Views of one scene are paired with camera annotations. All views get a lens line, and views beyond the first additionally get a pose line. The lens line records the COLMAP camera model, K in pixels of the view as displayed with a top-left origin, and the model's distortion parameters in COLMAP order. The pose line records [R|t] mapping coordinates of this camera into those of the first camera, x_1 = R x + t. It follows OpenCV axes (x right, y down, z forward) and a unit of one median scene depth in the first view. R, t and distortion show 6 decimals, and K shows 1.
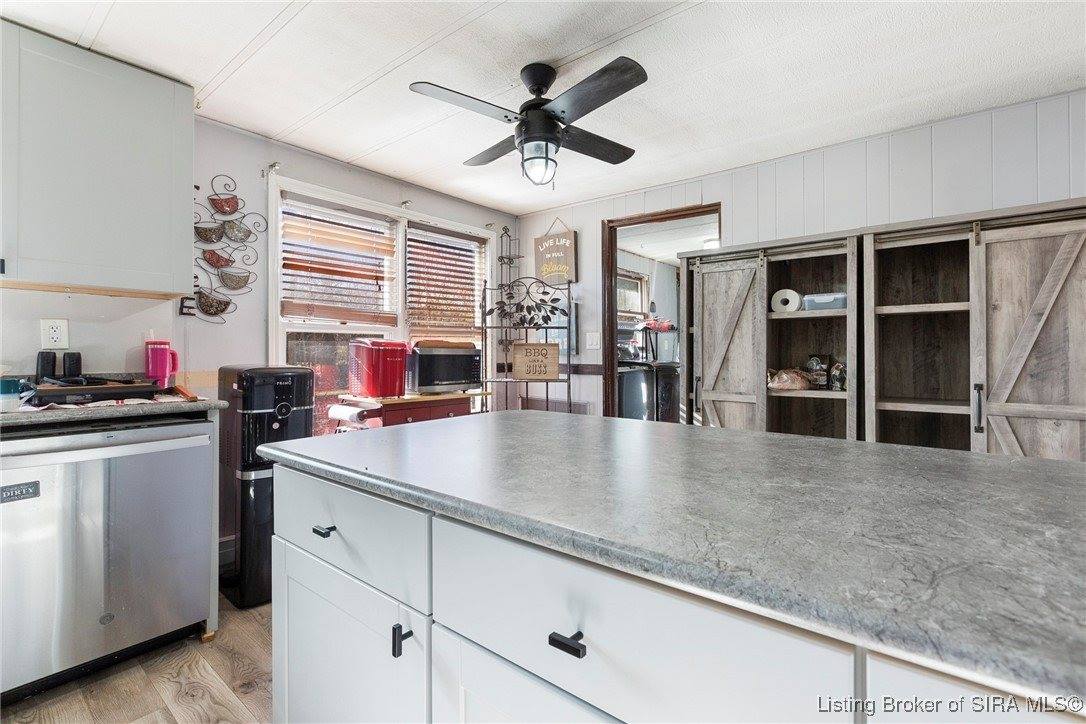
lens RADIAL K [[490.6, 0, 544.0], [0, 490.6, 351.8], [0, 0, 1]] dist [-0.001103, 0.001233]
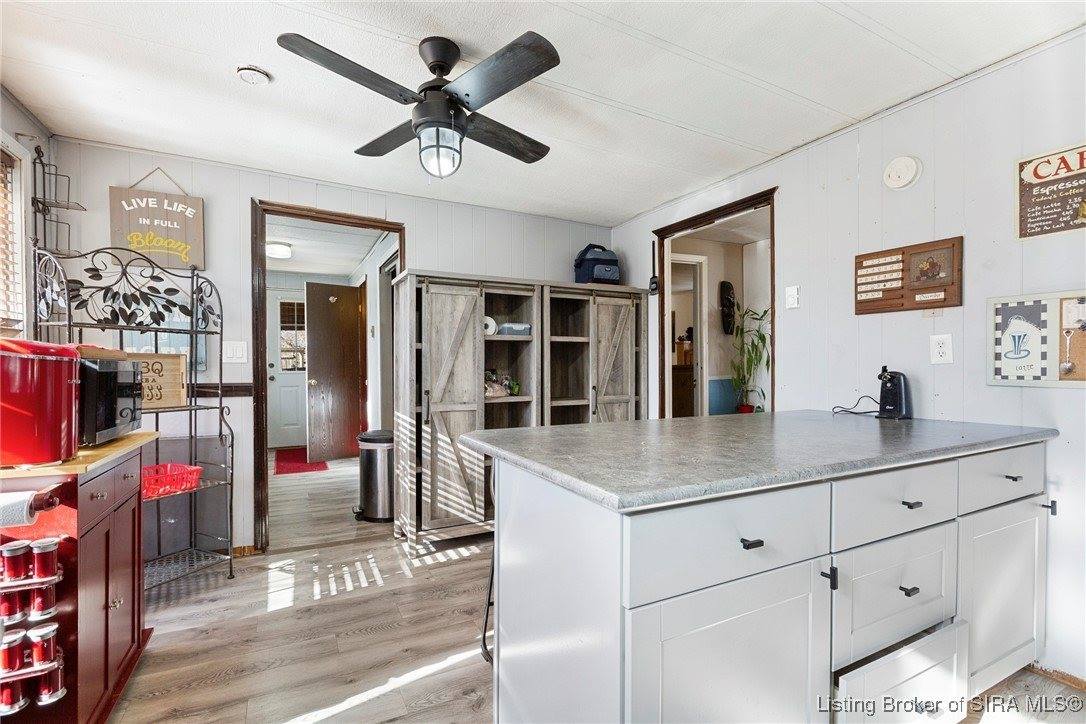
lens RADIAL K [[490.6, 0, 545.0], [0, 490.6, 367.7], [0, 0, 1]] dist [-0.001103, 0.001233]
pose [[0.399506, -0.001550, 0.916729, -0.551493], [-0.000904, 0.999997, 0.002085, -0.000624], [-0.916730, -0.001662, 0.399504, 0.350819]]
